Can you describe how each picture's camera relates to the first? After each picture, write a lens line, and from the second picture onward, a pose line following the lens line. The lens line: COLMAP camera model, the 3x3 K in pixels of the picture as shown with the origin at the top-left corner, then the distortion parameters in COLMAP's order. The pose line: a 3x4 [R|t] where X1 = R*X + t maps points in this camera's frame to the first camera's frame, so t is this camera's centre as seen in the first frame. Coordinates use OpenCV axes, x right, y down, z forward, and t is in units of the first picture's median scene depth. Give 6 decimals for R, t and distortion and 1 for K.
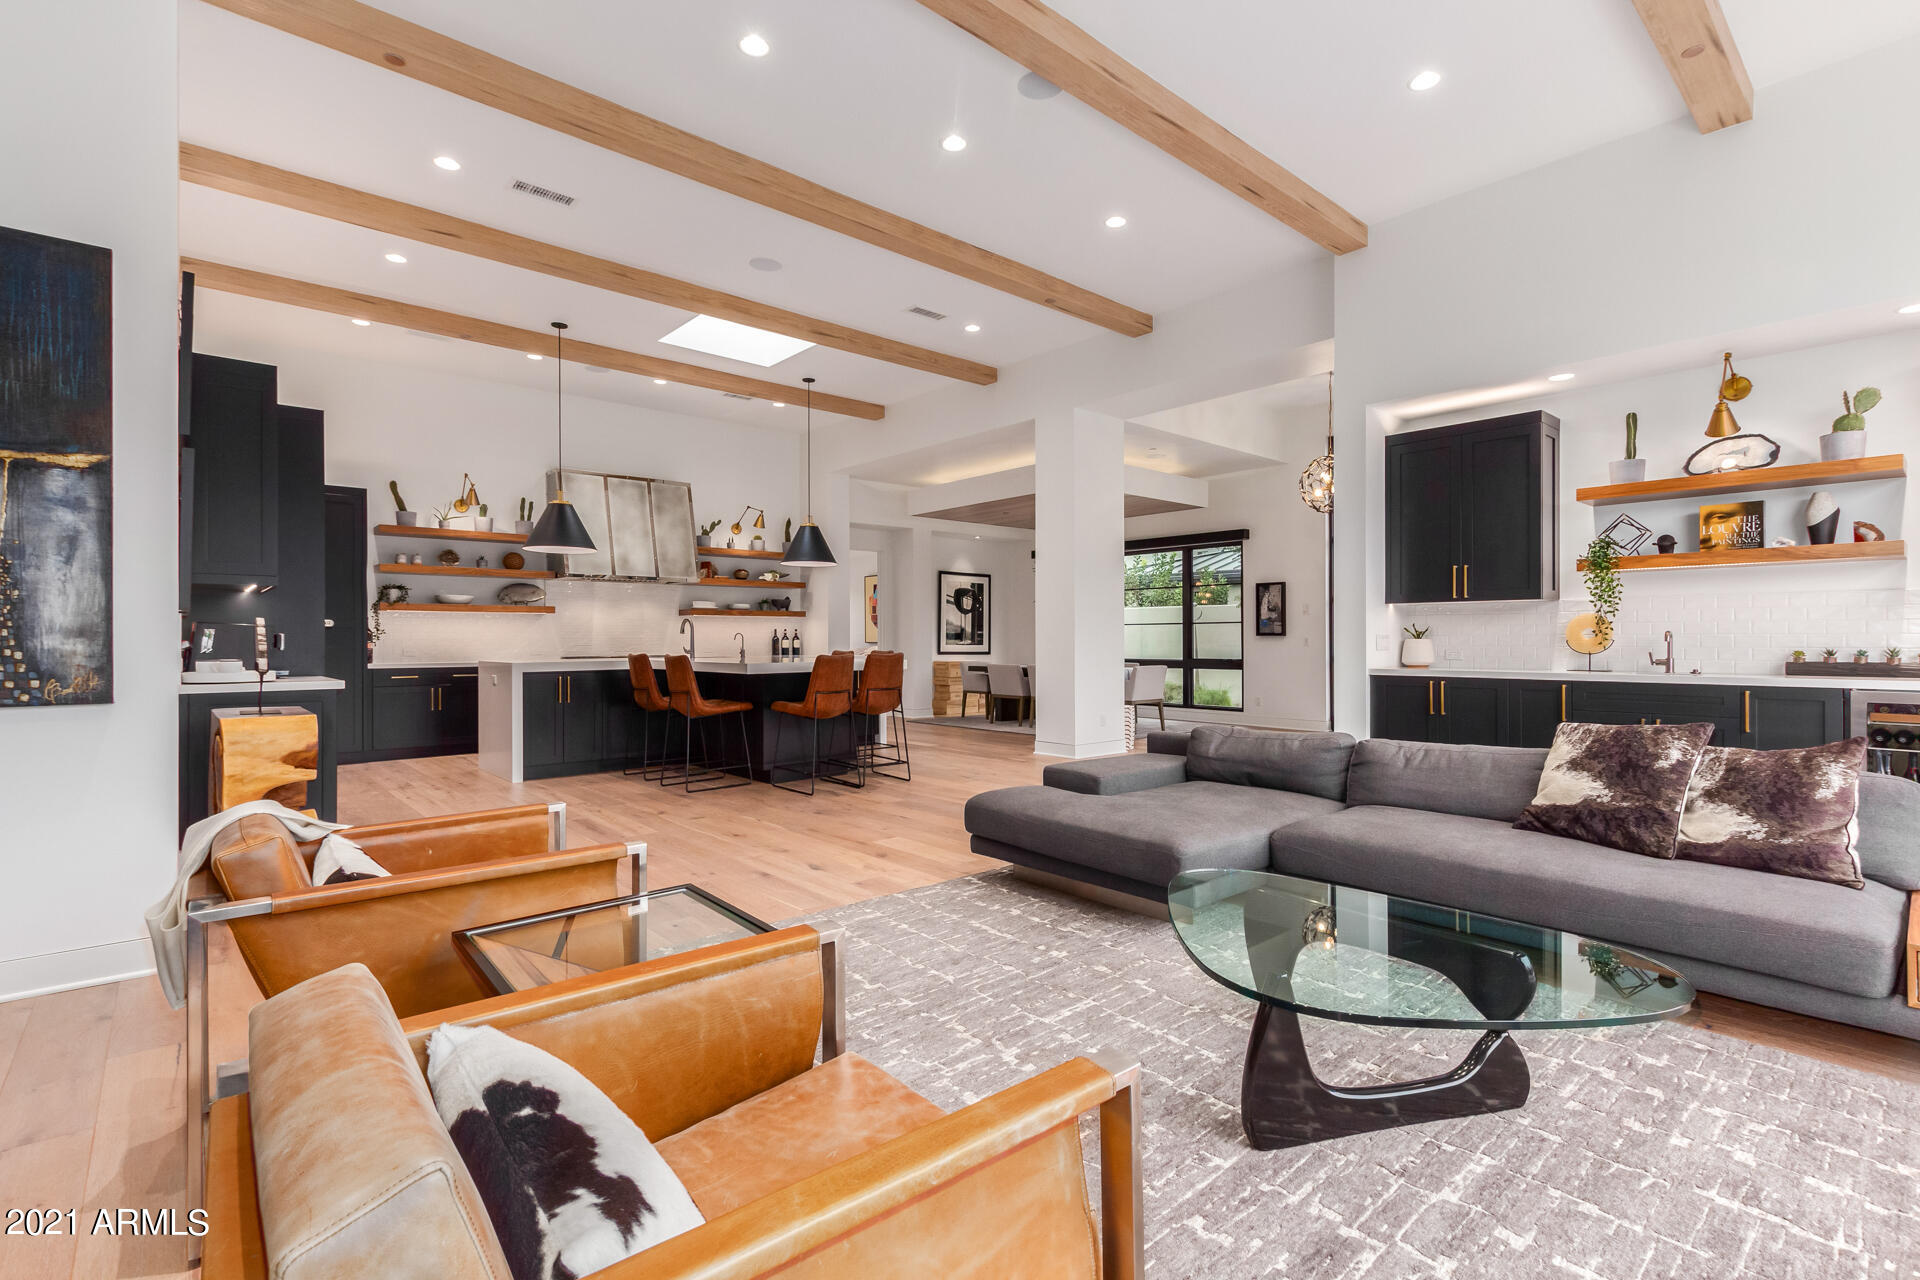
lens RADIAL K [[882.6, 0, 973.6], [0, 882.6, 637.4], [0, 0, 1]] dist [0.009016, -0.000123]
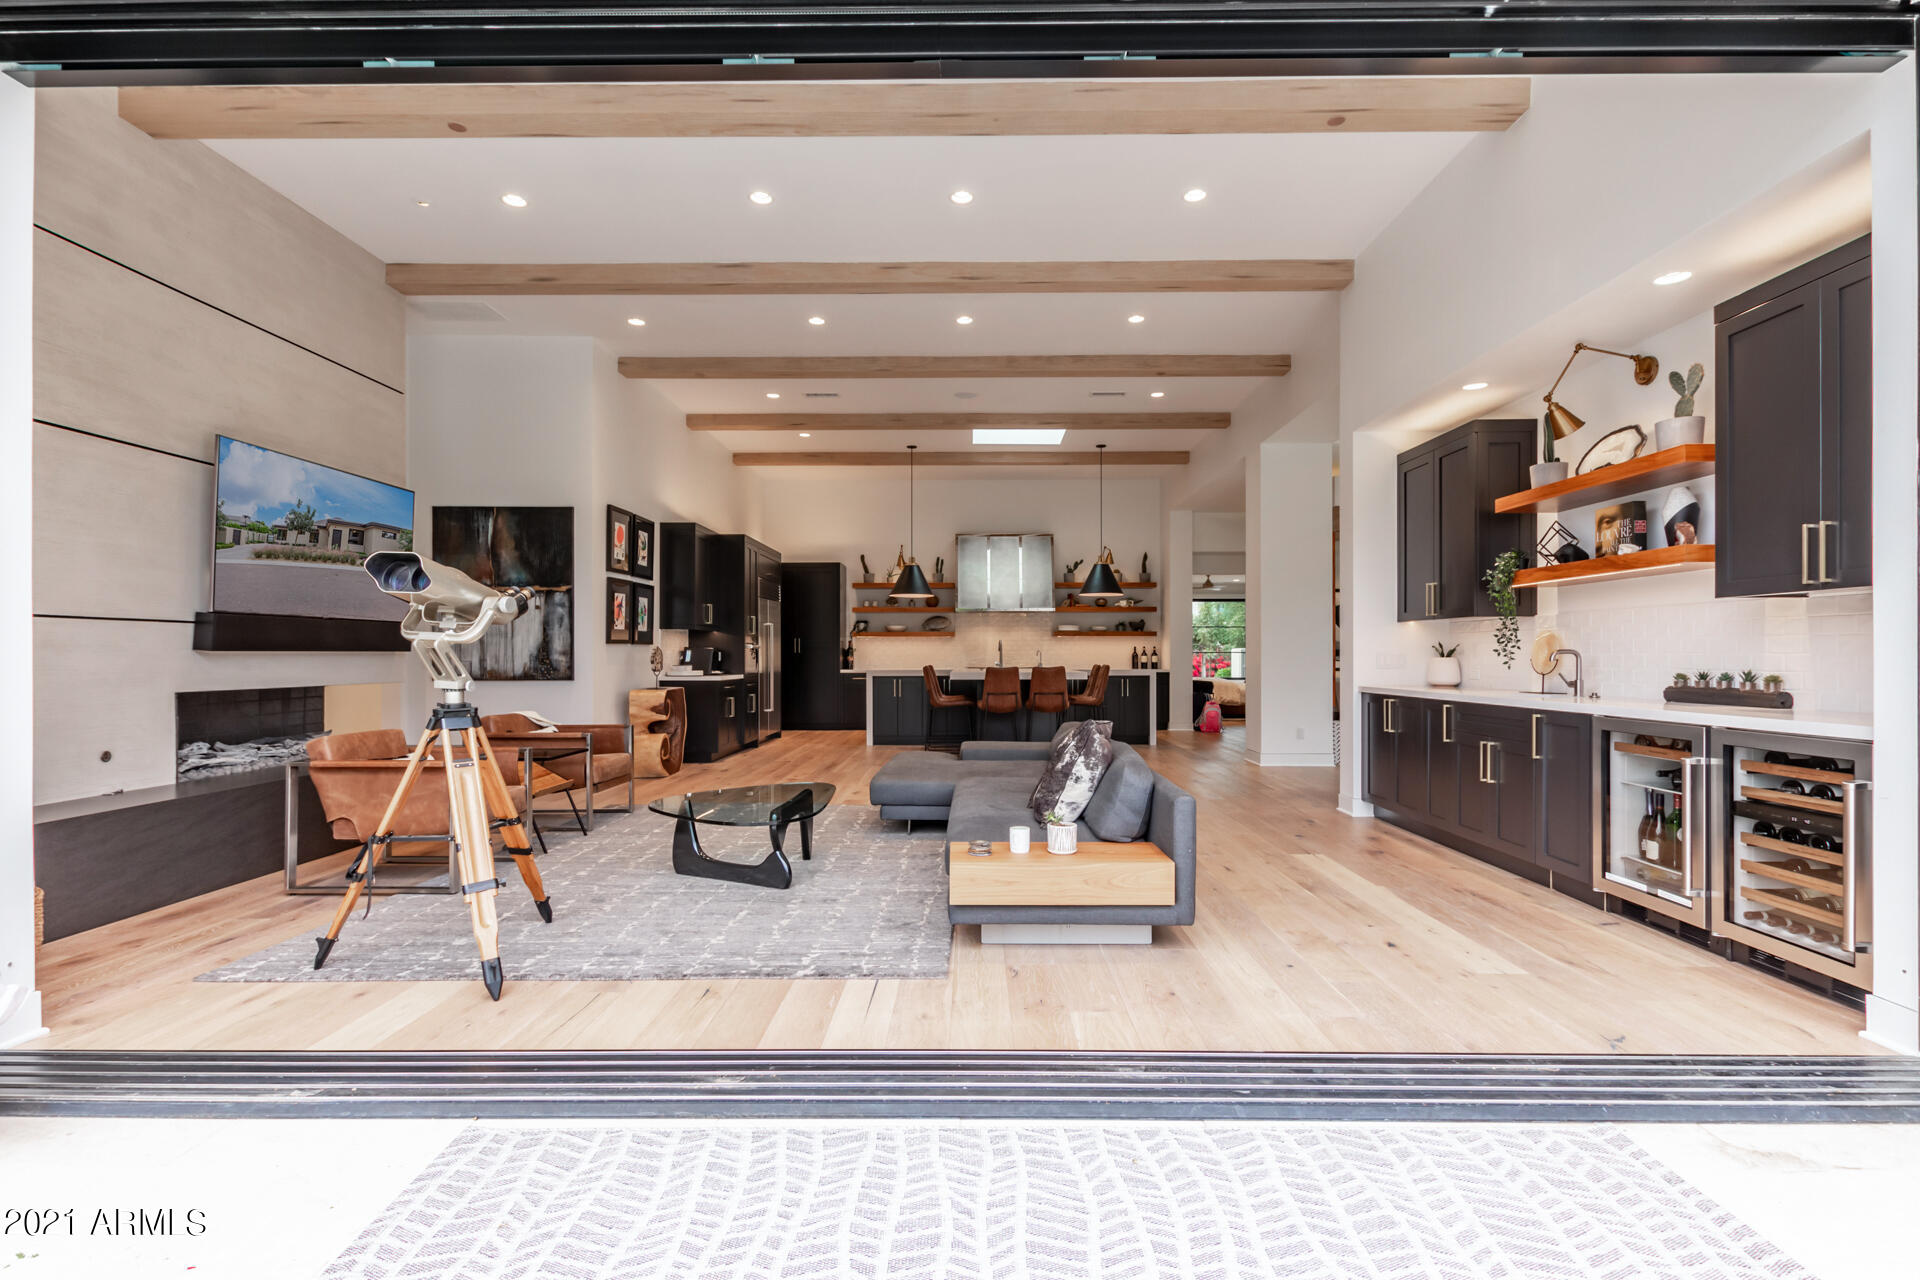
lens RADIAL K [[883.9, 0, 965.4], [0, 883.9, 649.3], [0, 0, 1]] dist [0.001805, 0.000312]
pose [[0.742536, -0.002126, -0.669802, 0.499011], [0.000229, 0.999996, -0.002921, -0.002675], [0.669806, 0.002016, 0.742534, -0.048087]]
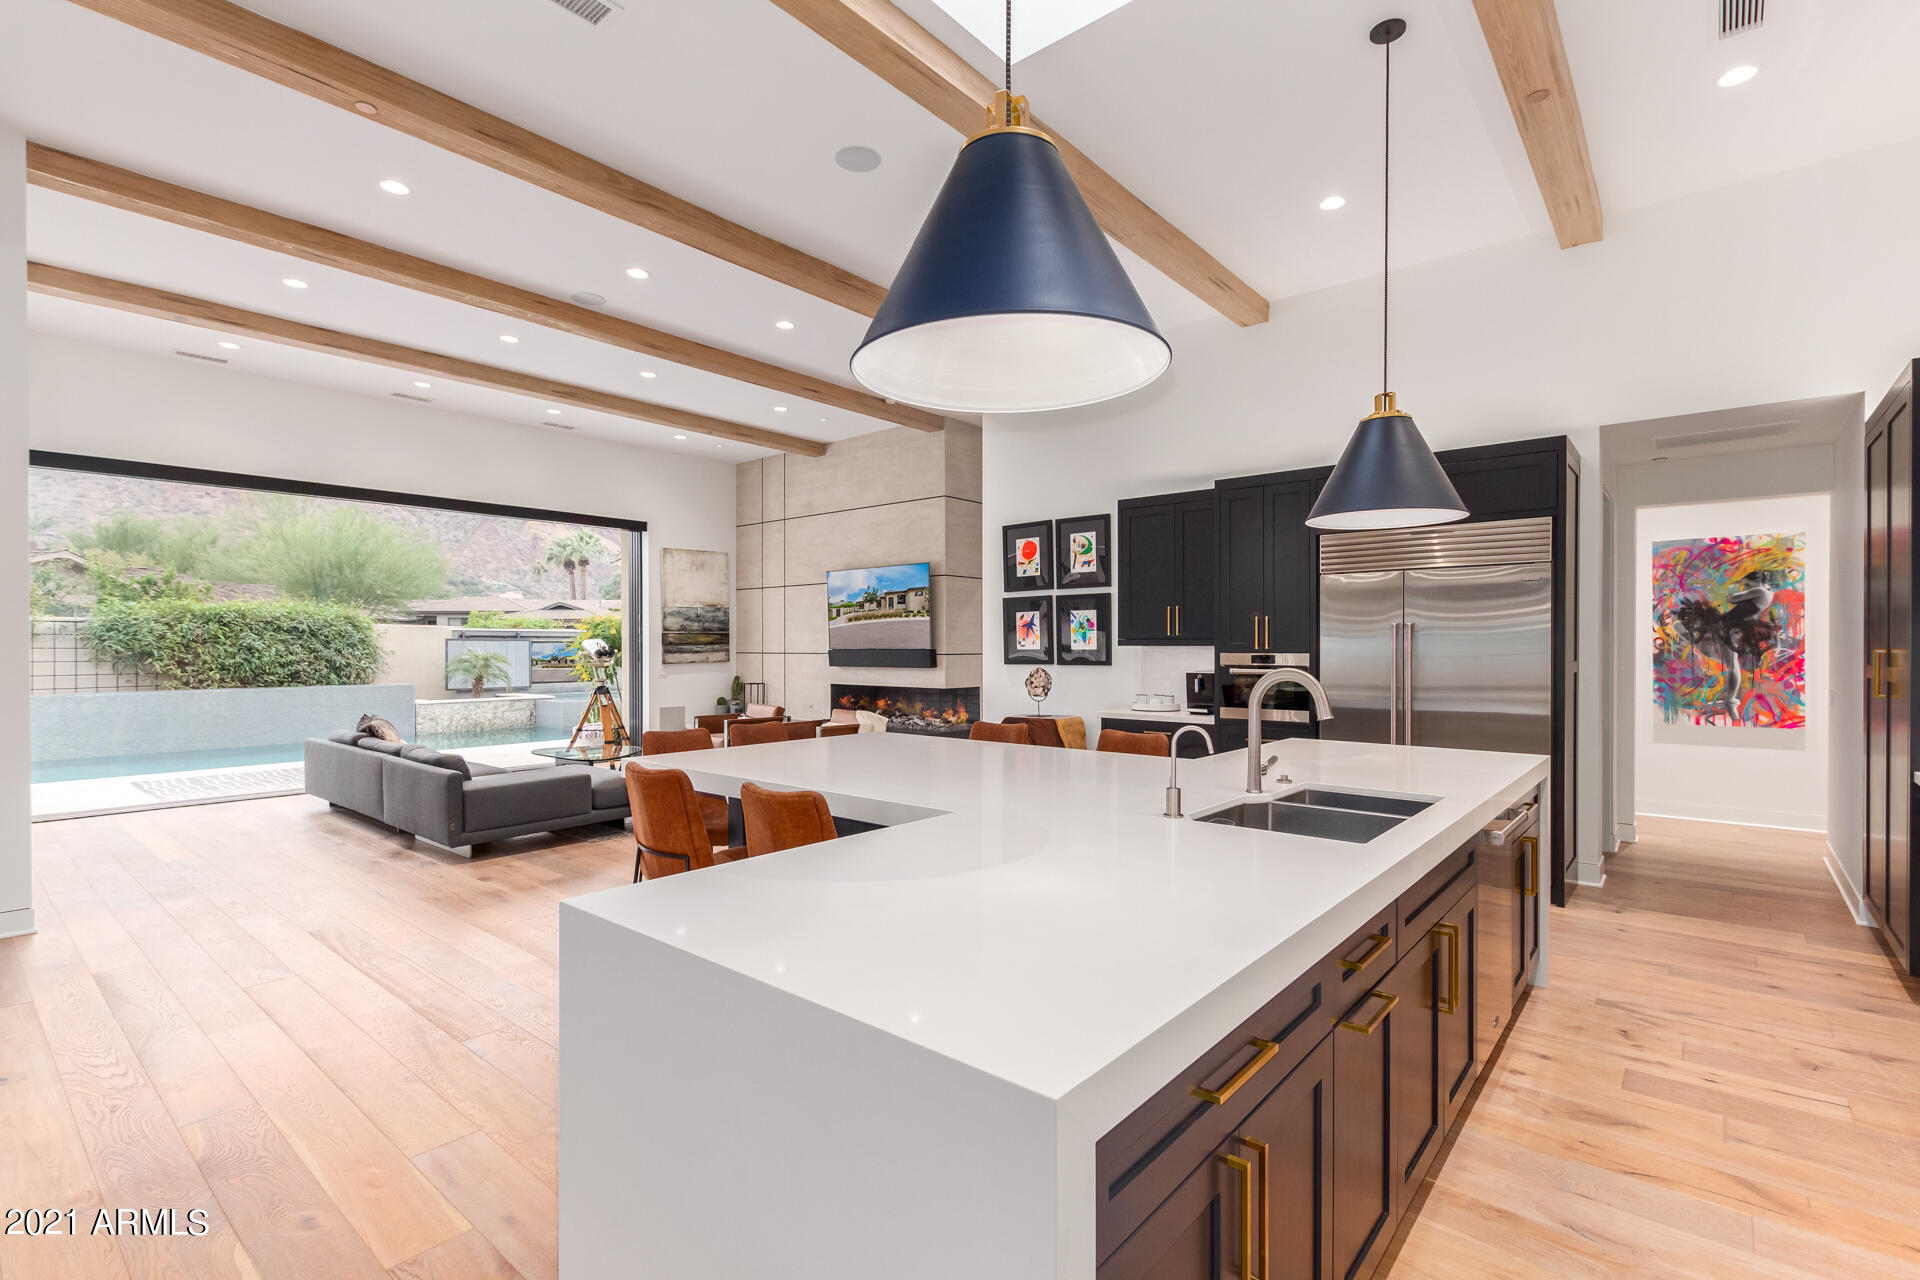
lens RADIAL K [[883.9, 0, 965.4], [0, 883.9, 649.3], [0, 0, 1]] dist [0.001805, 0.000312]
pose [[-0.988874, 0.003818, -0.148709, -0.152503], [0.003427, 0.999990, 0.002885, -0.027510], [0.148719, 0.002343, -0.988877, 1.175746]]
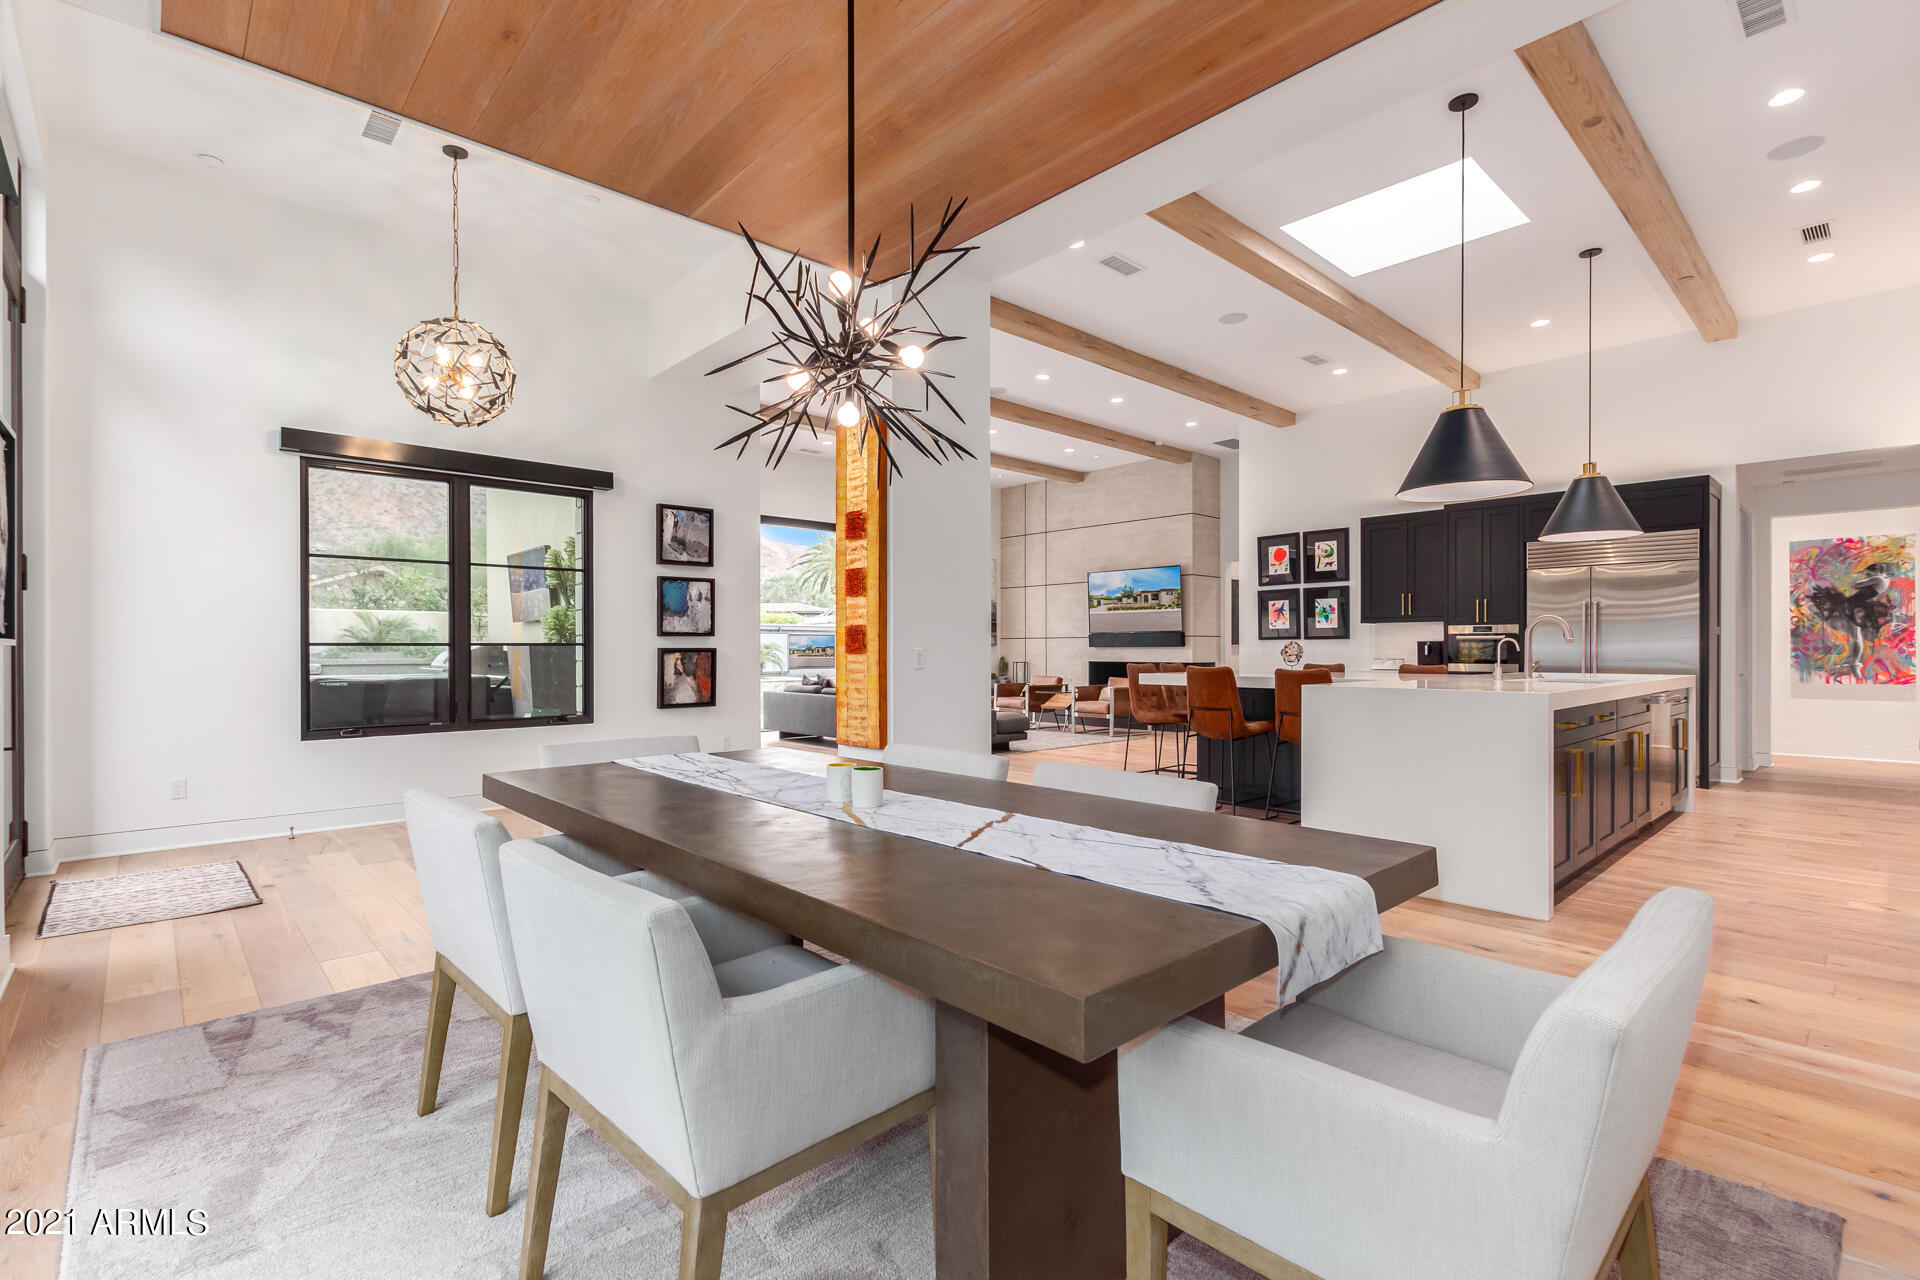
lens RADIAL K [[880.0, 0, 962.4], [0, 880.0, 651.9], [0, 0, 1]] dist [-0.003192, 0.000114]
pose [[-0.999724, 0.004432, -0.023058, 0.091404], [0.004373, 0.999987, 0.002650, 0.000002], [0.023069, 0.002549, -0.999731, 1.465344]]
